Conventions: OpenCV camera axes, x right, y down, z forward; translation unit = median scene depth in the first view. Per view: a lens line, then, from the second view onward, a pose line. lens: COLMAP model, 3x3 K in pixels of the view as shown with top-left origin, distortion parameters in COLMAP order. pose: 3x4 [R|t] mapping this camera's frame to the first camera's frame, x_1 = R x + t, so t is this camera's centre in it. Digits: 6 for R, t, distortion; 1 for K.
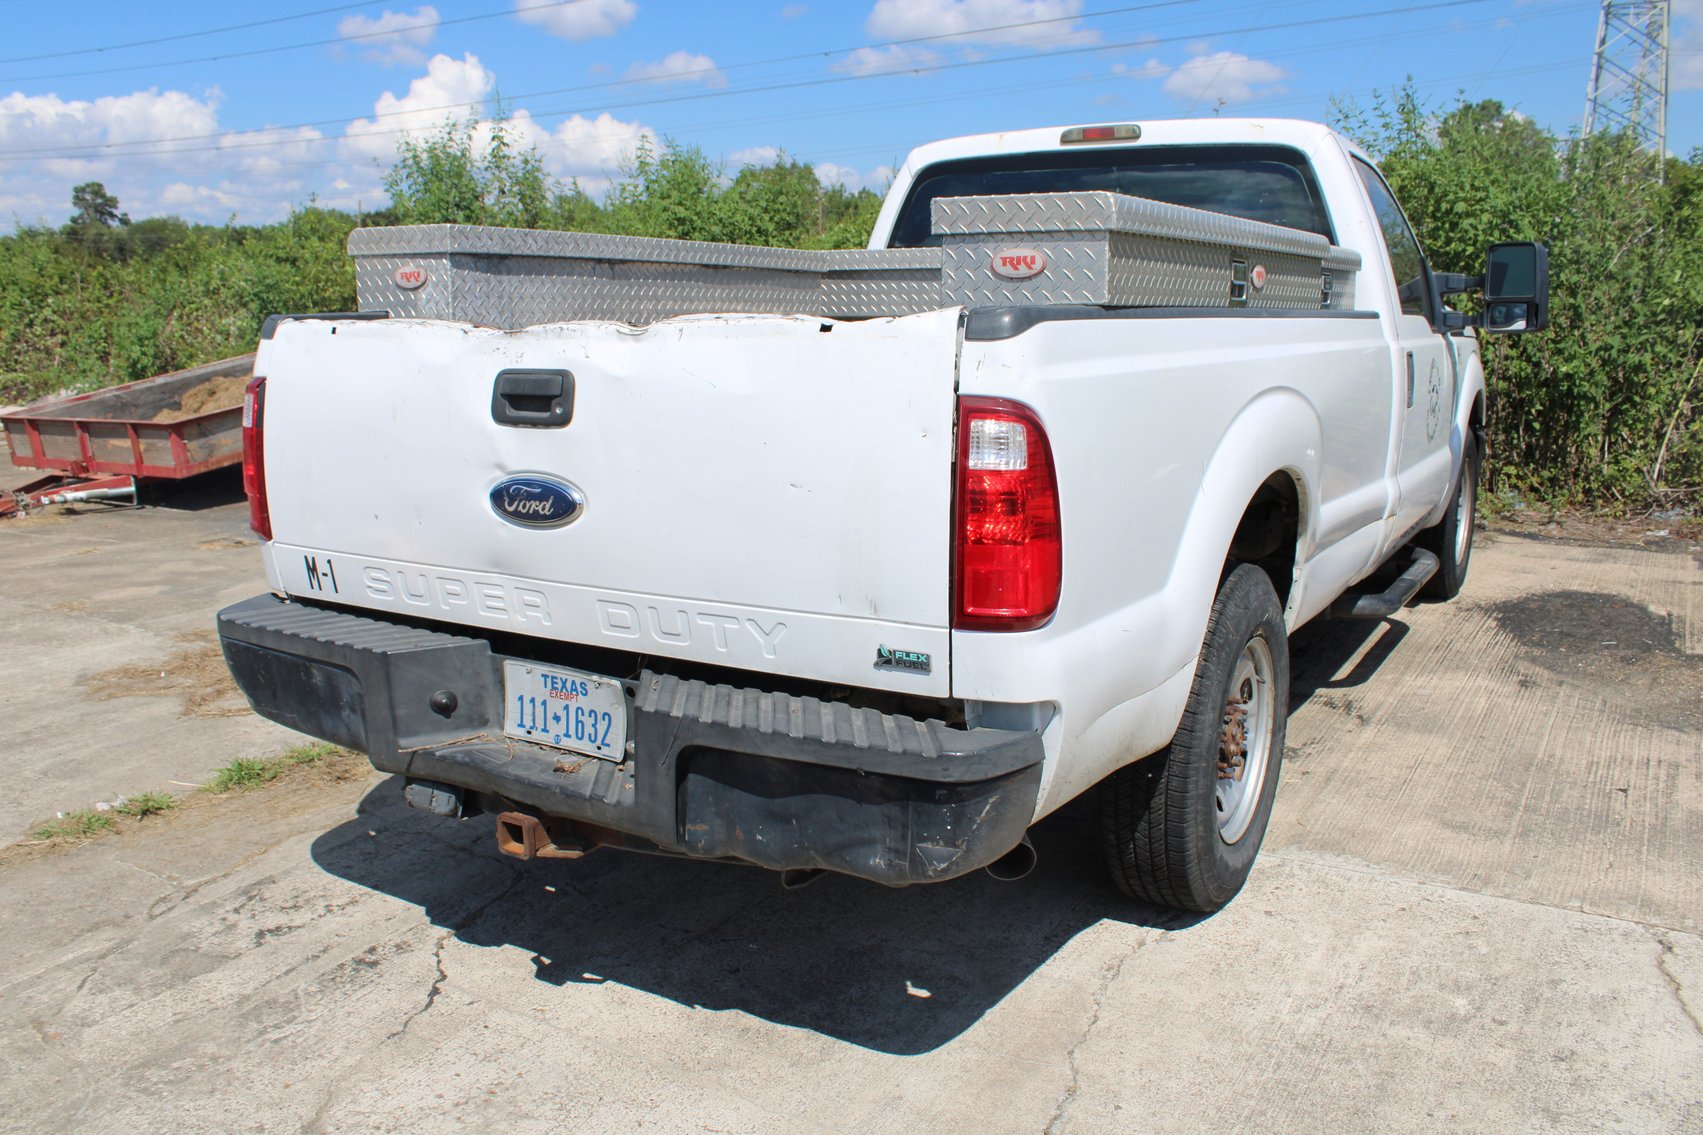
lens RADIAL K [[1414.0, 0, 853.9], [0, 1414.0, 539.2], [0, 0, 1]] dist [-0.161856, 0.142469]
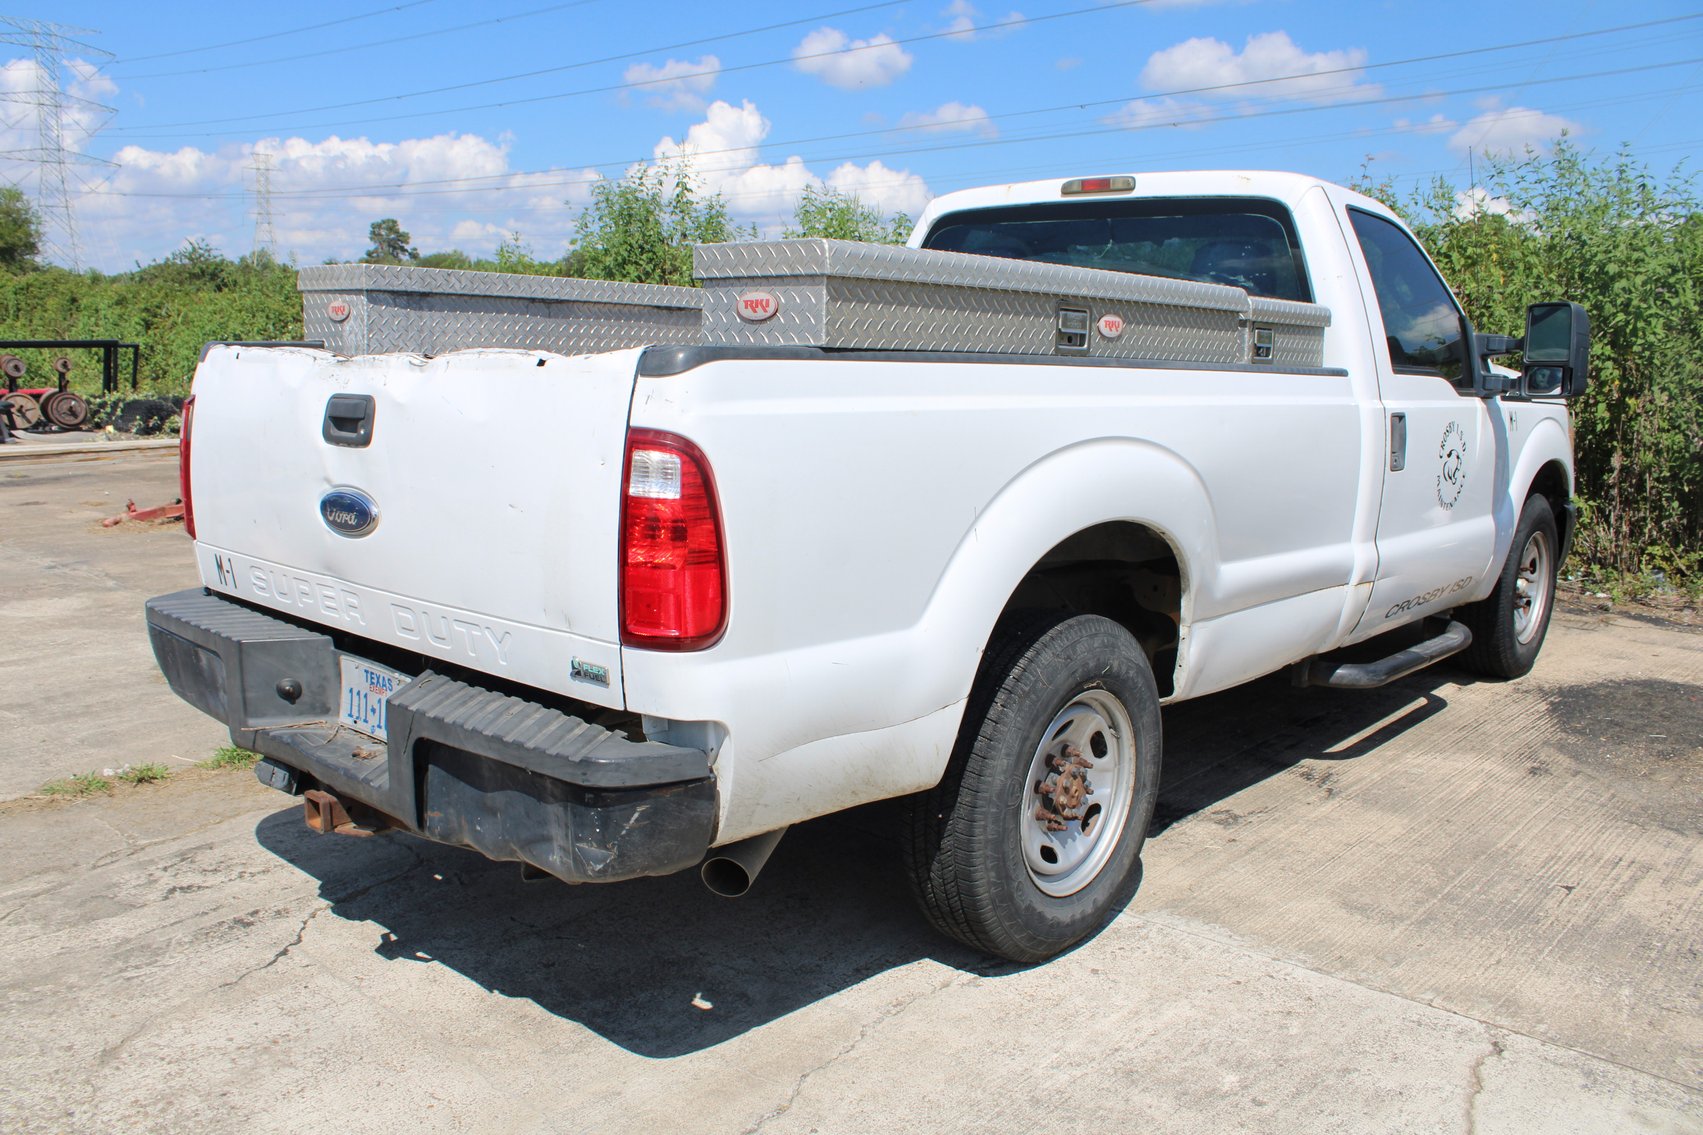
lens RADIAL K [[1420.1, 0, 854.7], [0, 1420.1, 546.1], [0, 0, 1]] dist [-0.163665, 0.149914]
pose [[0.983105, 0.052049, -0.175489, 0.311791], [-0.057360, 0.998032, -0.025322, 0.004002], [0.173826, 0.034960, 0.984156, -0.017465]]
